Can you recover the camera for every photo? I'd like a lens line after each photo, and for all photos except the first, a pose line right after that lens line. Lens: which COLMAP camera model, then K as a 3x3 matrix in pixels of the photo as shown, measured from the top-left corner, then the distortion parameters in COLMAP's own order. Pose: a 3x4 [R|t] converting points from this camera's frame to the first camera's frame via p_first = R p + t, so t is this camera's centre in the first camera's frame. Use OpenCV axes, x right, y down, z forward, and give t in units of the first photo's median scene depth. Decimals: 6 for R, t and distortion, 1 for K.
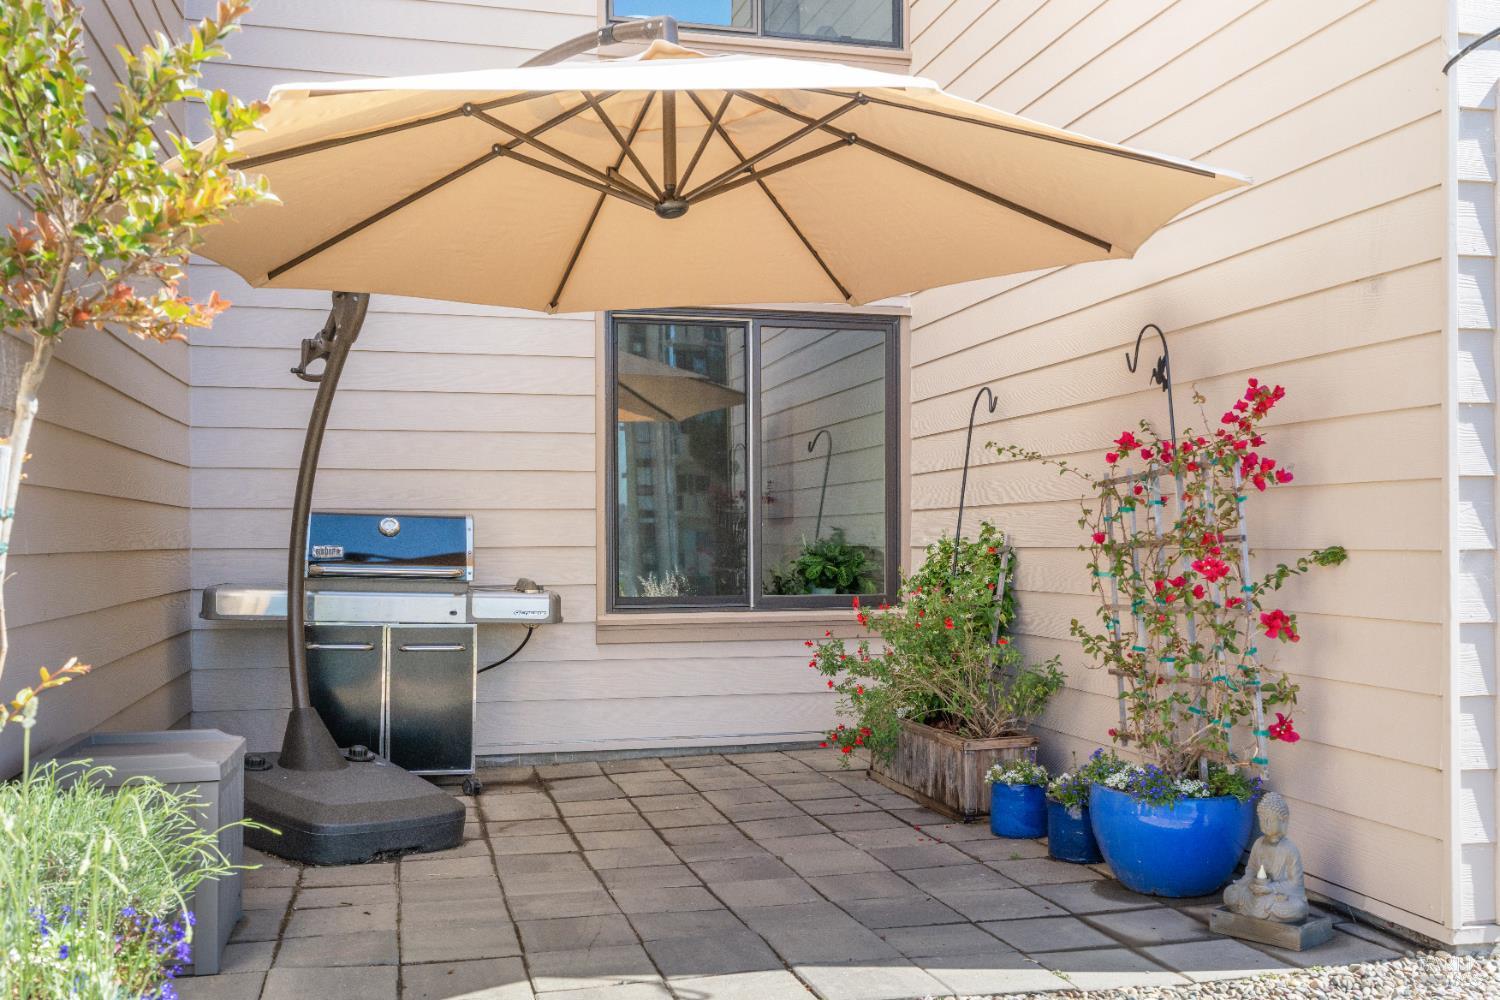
lens RADIAL K [[1402.3, 0, 748.8], [0, 1402.3, 502.2], [0, 0, 1]] dist [0.015580, 0.000000]
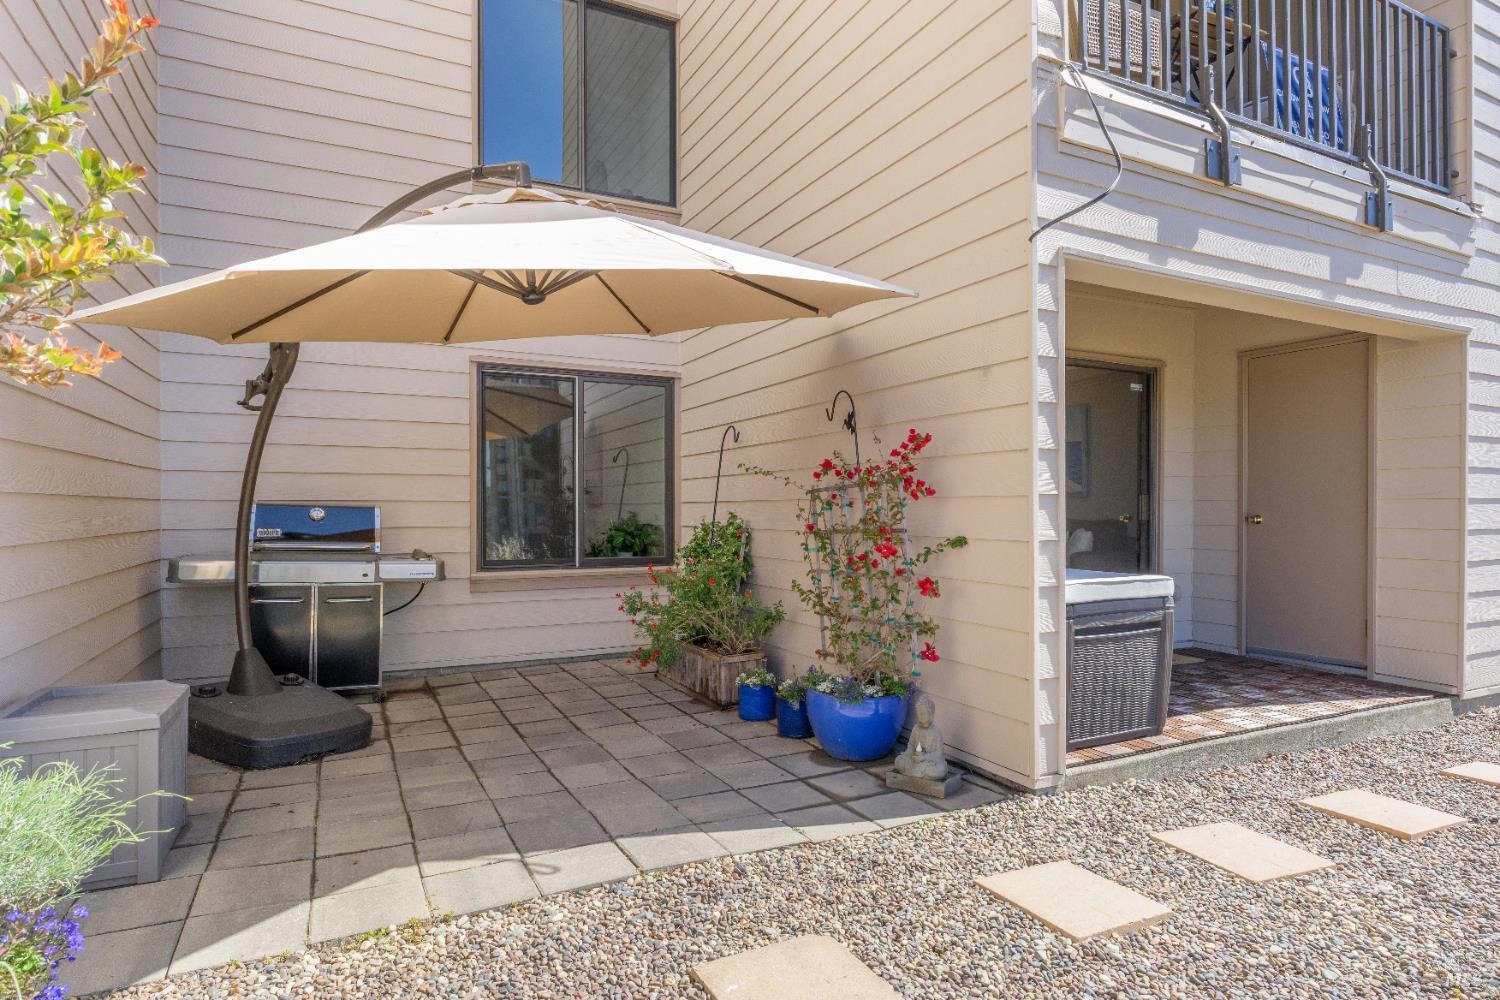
lens RADIAL K [[818.9, 0, 755.8], [0, 818.9, 501.7], [0, 0, 1]] dist [-0.011146, 0.002363]
pose [[0.974241, 0.002973, 0.225490, -0.014880], [-0.007930, 0.999746, 0.021083, -0.023528], [-0.225370, -0.022328, 0.974017, 0.144000]]
